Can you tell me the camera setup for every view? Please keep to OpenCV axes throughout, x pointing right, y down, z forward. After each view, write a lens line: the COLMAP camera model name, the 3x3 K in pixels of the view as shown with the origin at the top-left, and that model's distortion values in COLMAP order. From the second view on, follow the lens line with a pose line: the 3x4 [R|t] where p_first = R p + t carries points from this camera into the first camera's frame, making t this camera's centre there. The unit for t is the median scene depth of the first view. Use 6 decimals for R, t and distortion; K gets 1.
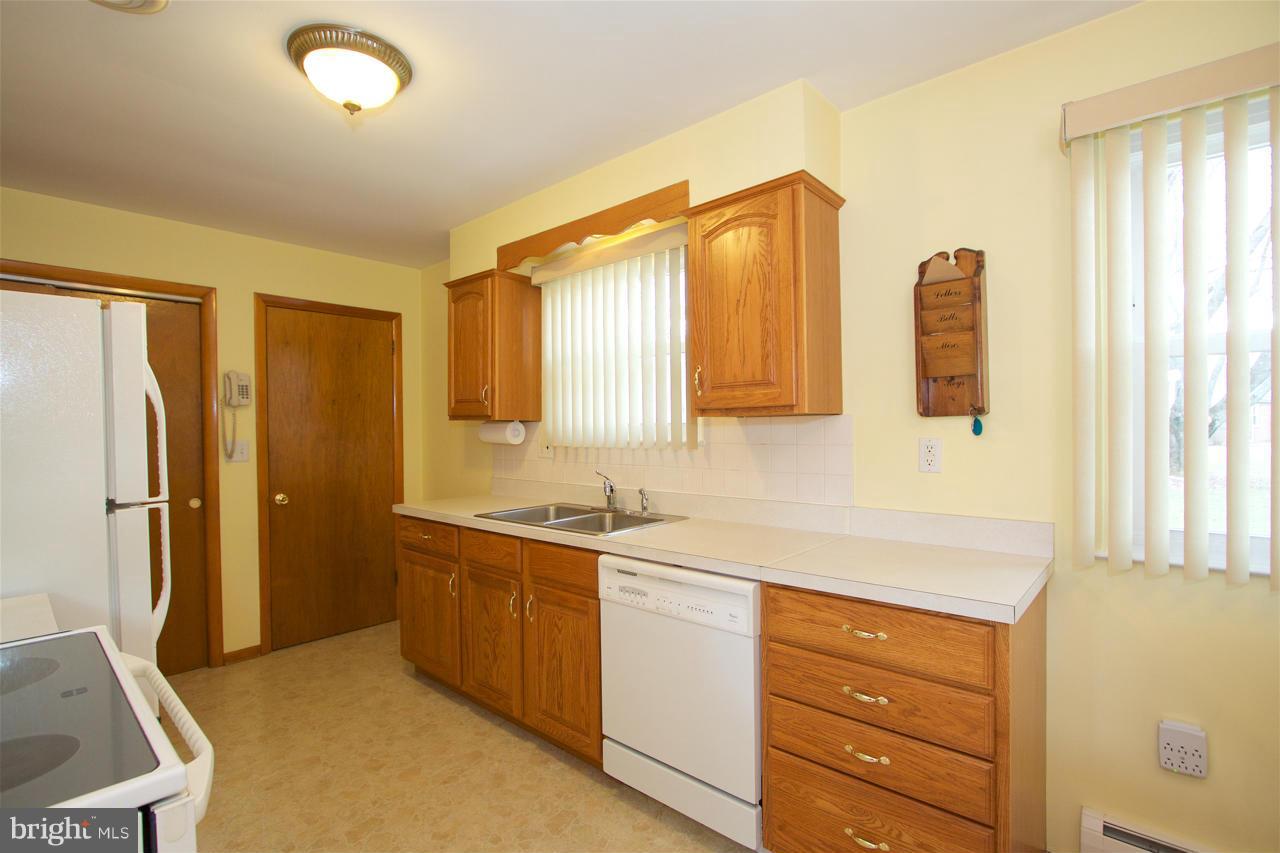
lens RADIAL K [[588.5, 0, 628.0], [0, 588.5, 433.8], [0, 0, 1]] dist [-0.011182, -0.000186]
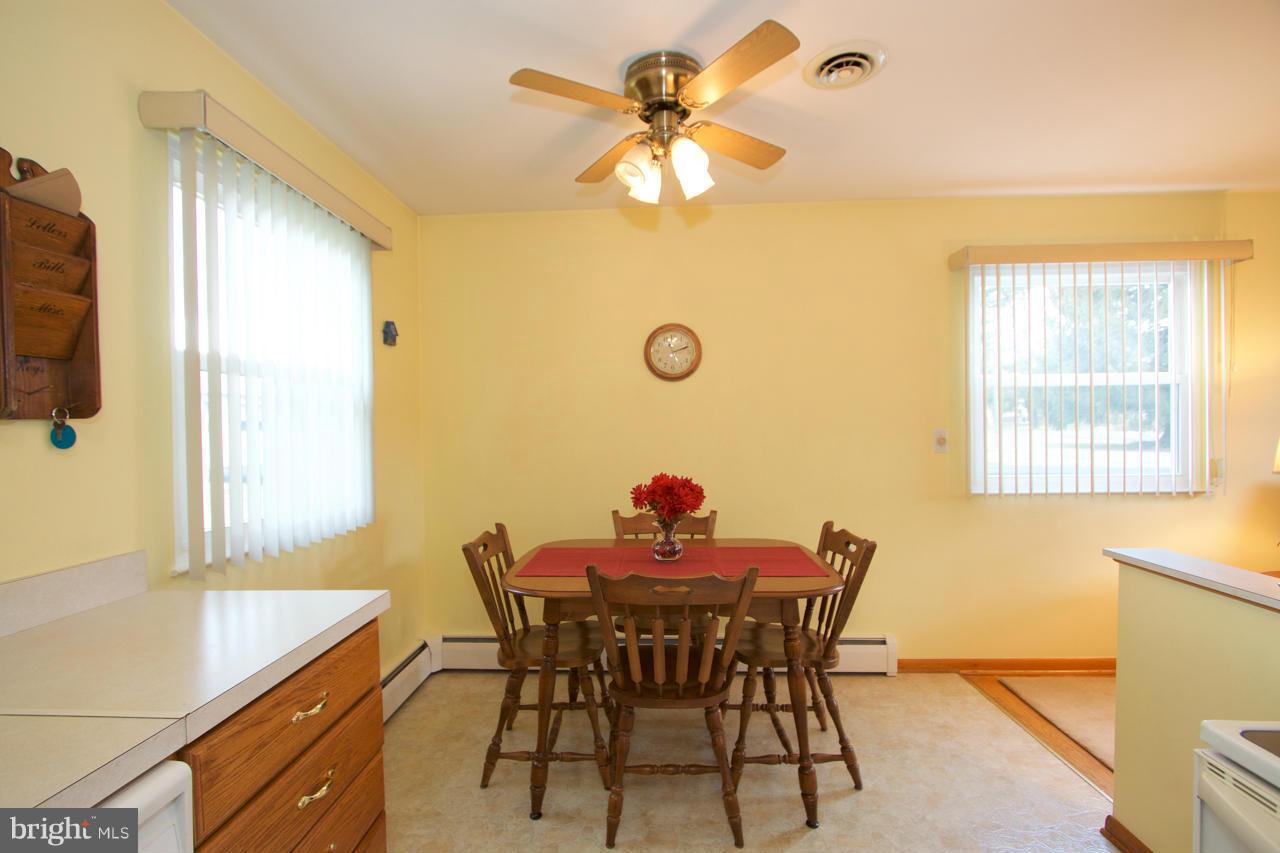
lens RADIAL K [[588.5, 0, 628.0], [0, 588.5, 433.8], [0, 0, 1]] dist [-0.011182, -0.000186]
pose [[-0.623178, 0.011793, 0.781991, -0.317825], [0.031208, 0.999465, 0.009797, -0.000898], [-0.781457, 0.030510, -0.623213, 0.838760]]
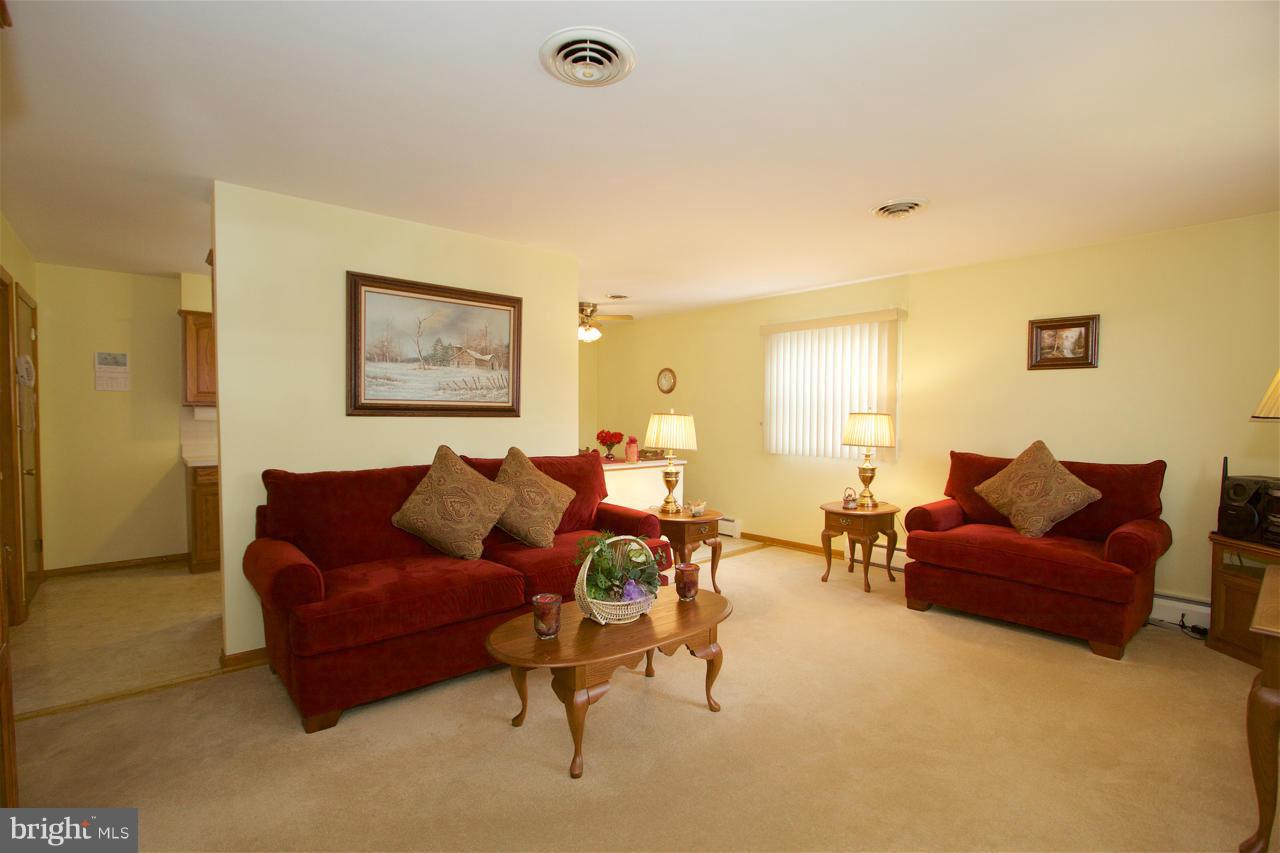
lens RADIAL K [[588.5, 0, 628.0], [0, 588.5, 433.8], [0, 0, 1]] dist [-0.011182, -0.000186]
pose [[0.131604, -0.023886, 0.991015, -2.677983], [0.004635, 0.999714, 0.023480, 0.033933], [-0.991292, 0.001503, 0.131677, -0.457453]]
